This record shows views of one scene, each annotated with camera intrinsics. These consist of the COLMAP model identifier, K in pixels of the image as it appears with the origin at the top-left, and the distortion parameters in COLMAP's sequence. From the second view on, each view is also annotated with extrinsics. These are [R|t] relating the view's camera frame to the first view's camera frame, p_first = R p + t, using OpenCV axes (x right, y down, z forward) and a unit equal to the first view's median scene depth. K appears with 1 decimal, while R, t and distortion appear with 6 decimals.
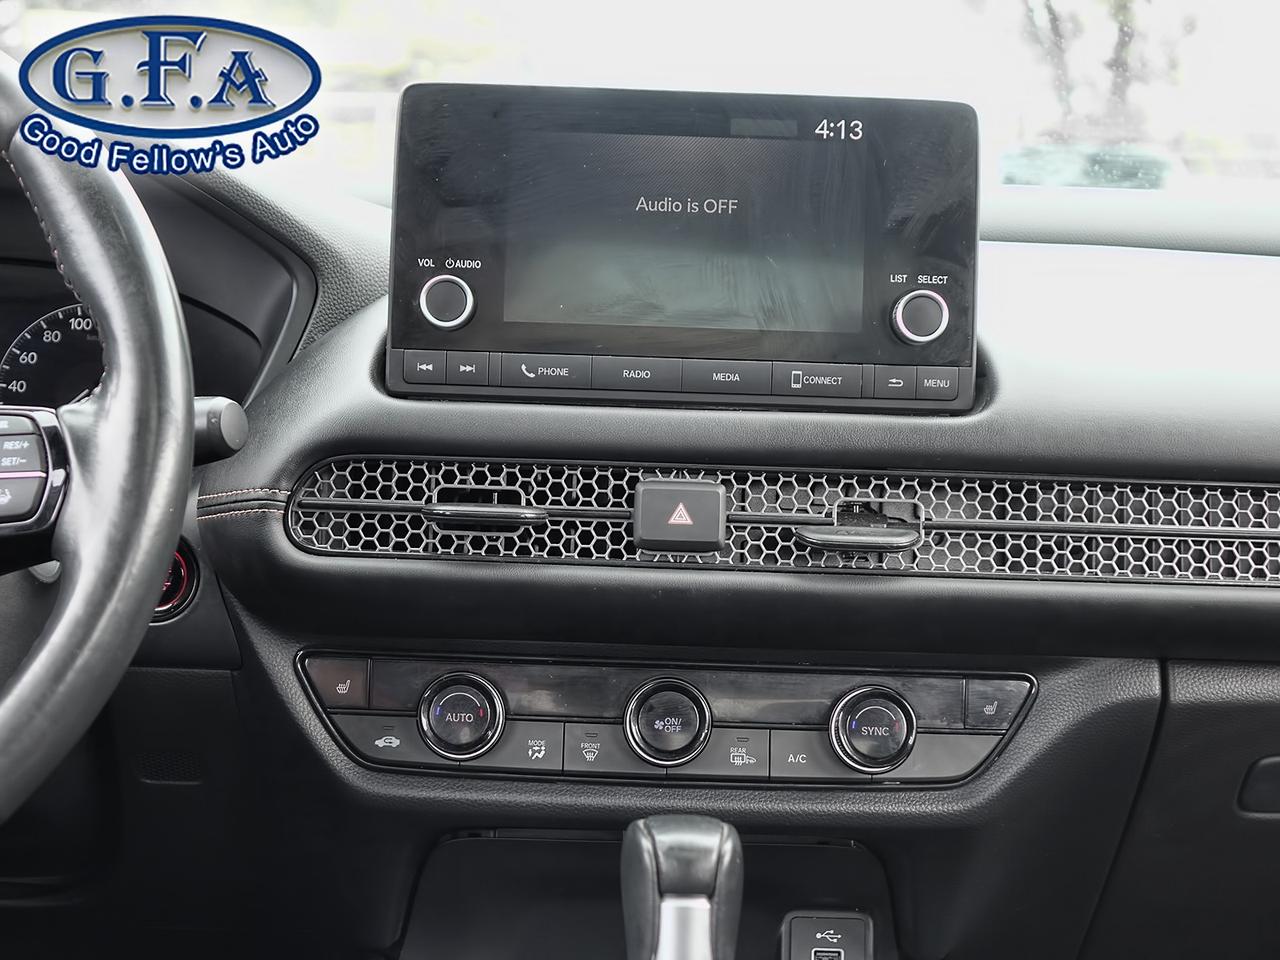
lens RADIAL K [[2256.8, 0, 640.0], [0, 2256.8, 480.0], [0, 0, 1]] dist [-0.015748, -0.007127]
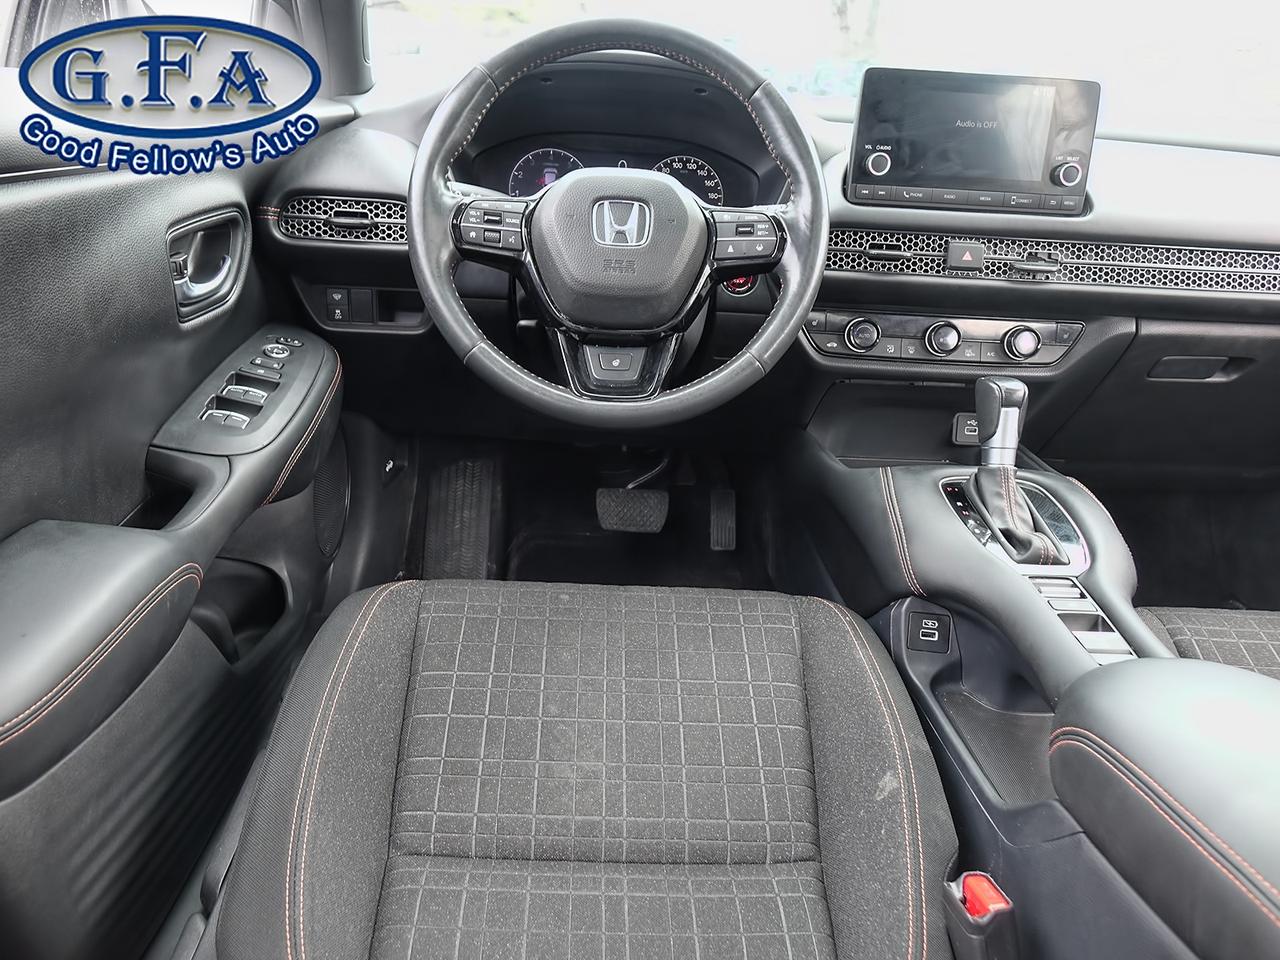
lens RADIAL K [[991.4, 0, 640.0], [0, 991.4, 480.0], [0, 0, 1]] dist [-0.002749, -0.001143]
pose [[0.999533, 0.014730, 0.026765, -0.365355], [-0.021165, 0.965656, 0.258960, -0.021441], [-0.022031, -0.259406, 0.965517, -0.112567]]
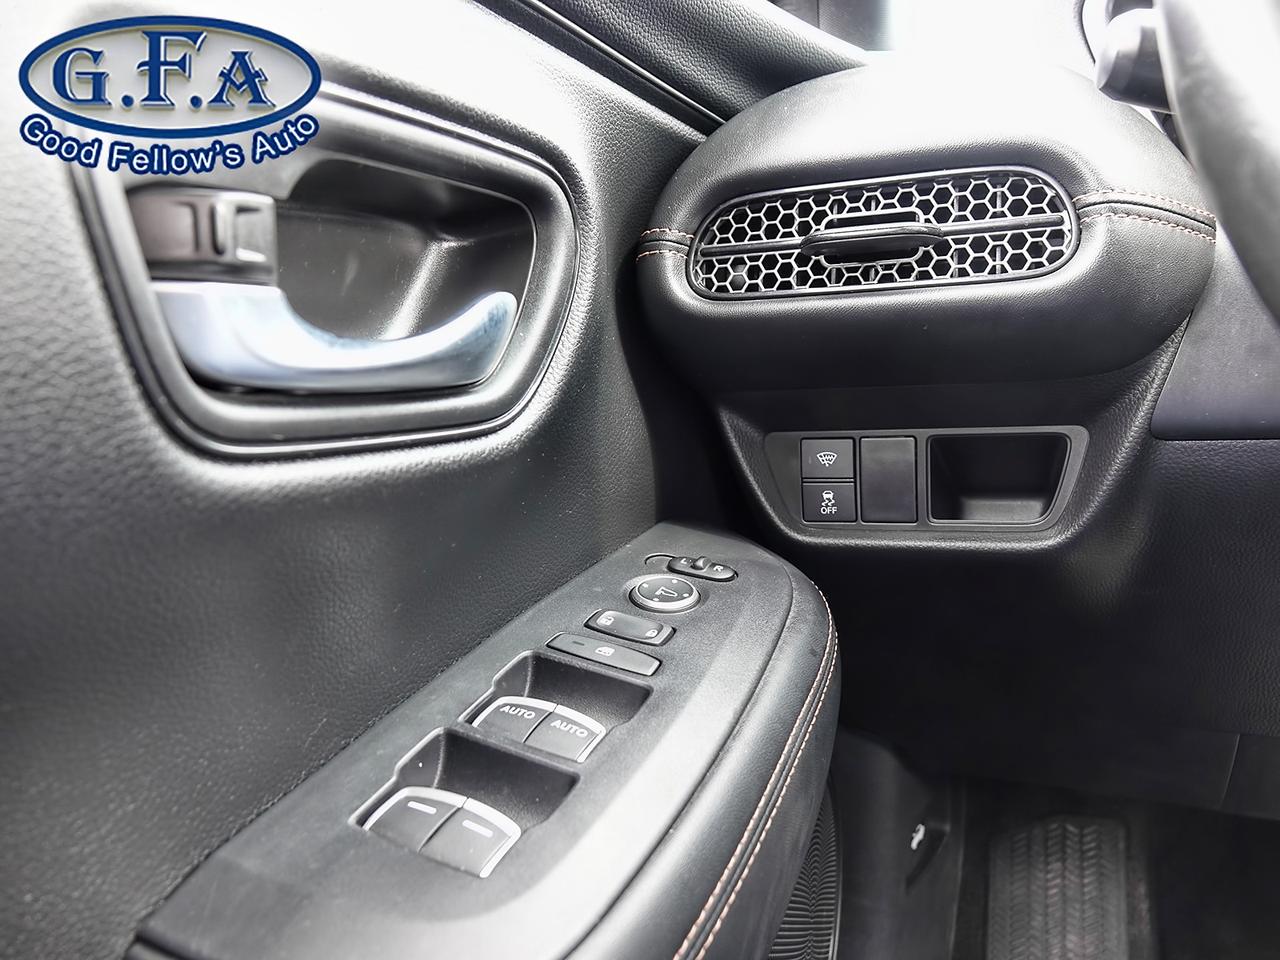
lens RADIAL K [[994.7, 0, 640.0], [0, 994.7, 480.0], [0, 0, 1]] dist [-0.000064, -0.000105]
pose [[0.905553, -0.028990, -0.423243, -0.570336], [0.033848, 0.999419, 0.003965, 0.082052], [0.422882, -0.017917, 0.906008, 0.598263]]
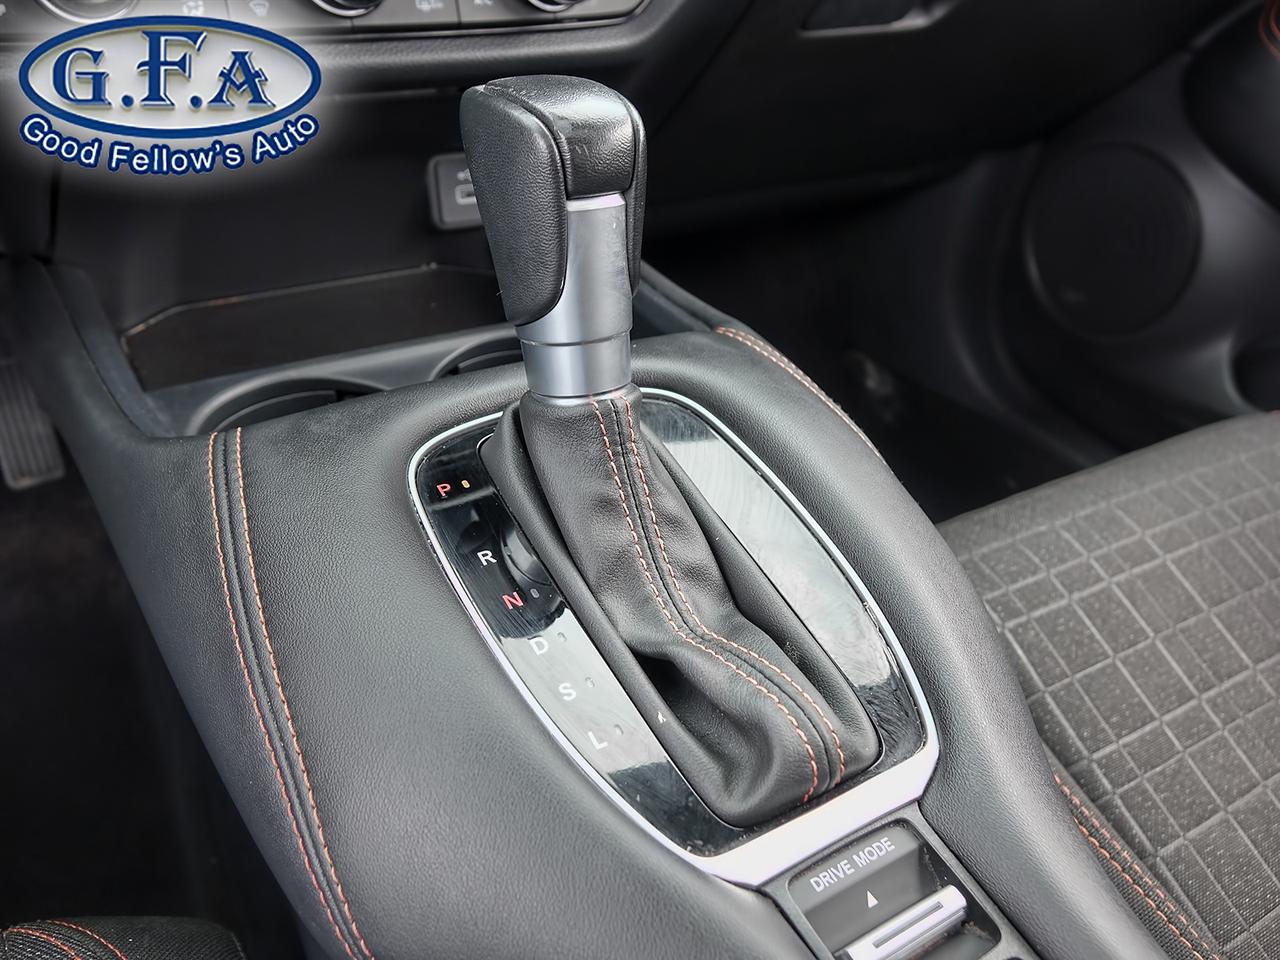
lens RADIAL K [[983.3, 0, 640.0], [0, 983.3, 480.0], [0, 0, 1]] dist [-0.000593, -0.000289]
pose [[0.866084, -0.261014, 0.426345, -0.104978], [-0.006723, 0.846704, 0.532021, 0.076098], [-0.499853, -0.463642, 0.731562, 0.585952]]
